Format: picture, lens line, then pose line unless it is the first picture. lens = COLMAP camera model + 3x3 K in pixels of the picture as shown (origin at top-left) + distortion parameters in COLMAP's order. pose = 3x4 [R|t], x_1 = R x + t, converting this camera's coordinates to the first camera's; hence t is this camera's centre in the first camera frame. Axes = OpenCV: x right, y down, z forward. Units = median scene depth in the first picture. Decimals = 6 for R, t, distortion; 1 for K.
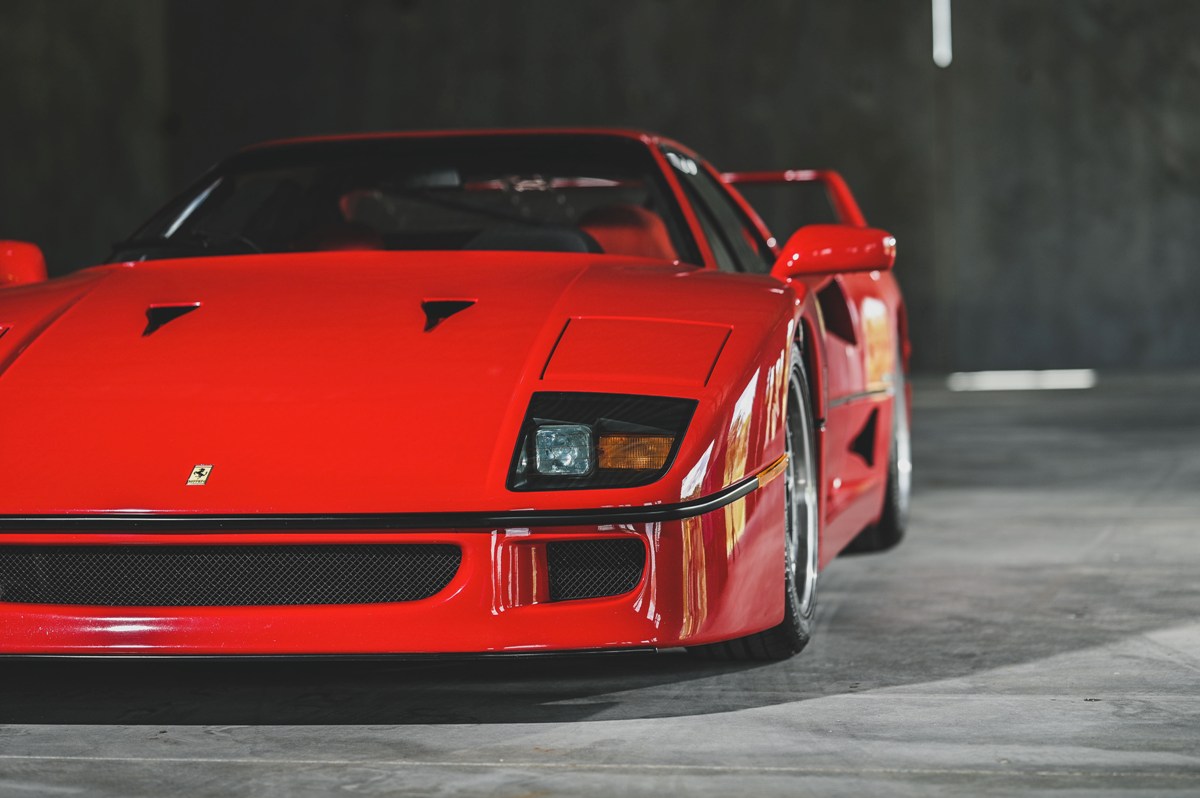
lens RADIAL K [[2845.7, 0, 590.4], [0, 2845.7, 402.4], [0, 0, 1]] dist [-0.021811, 0.000000]
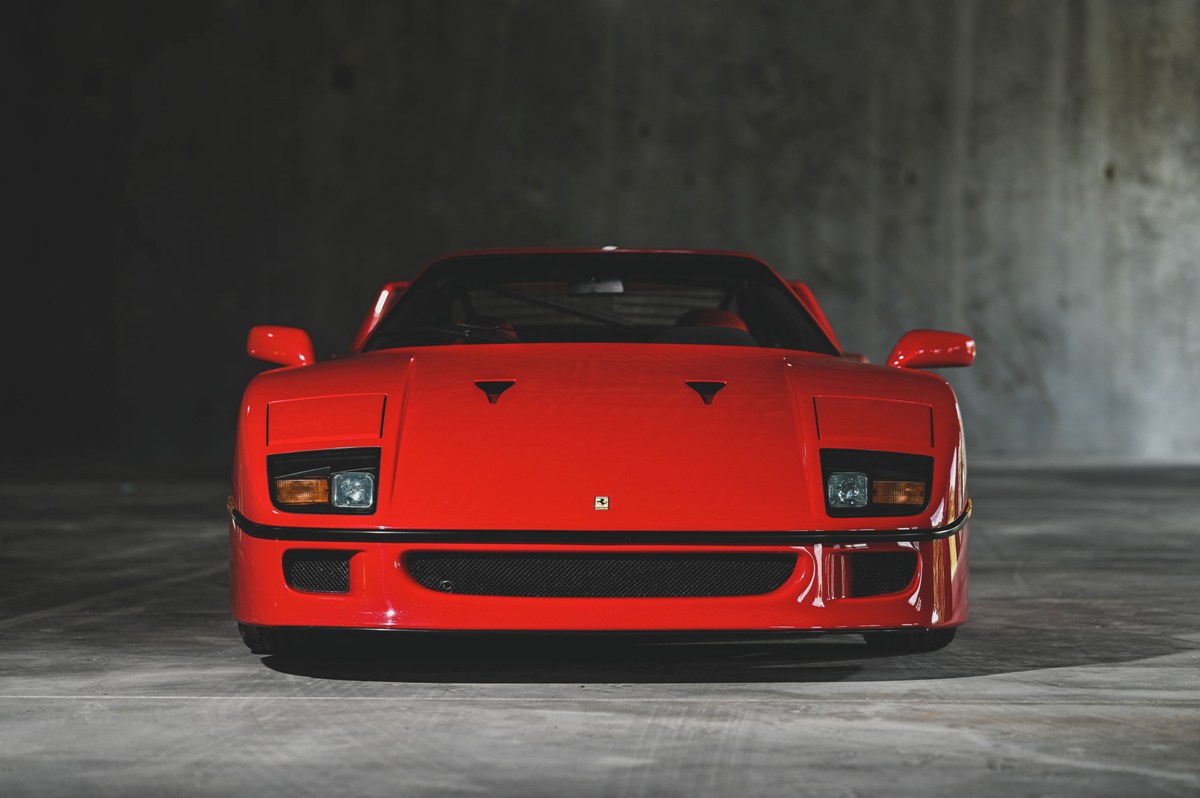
lens RADIAL K [[2719.8, 0, 604.2], [0, 2719.8, 397.5], [0, 0, 1]] dist [0.007545, 0.000000]
pose [[0.991521, 0.020809, 0.128271, -0.302523], [-0.016866, 0.999353, -0.031752, 0.015788], [-0.128849, 0.029319, 0.991231, -0.319917]]
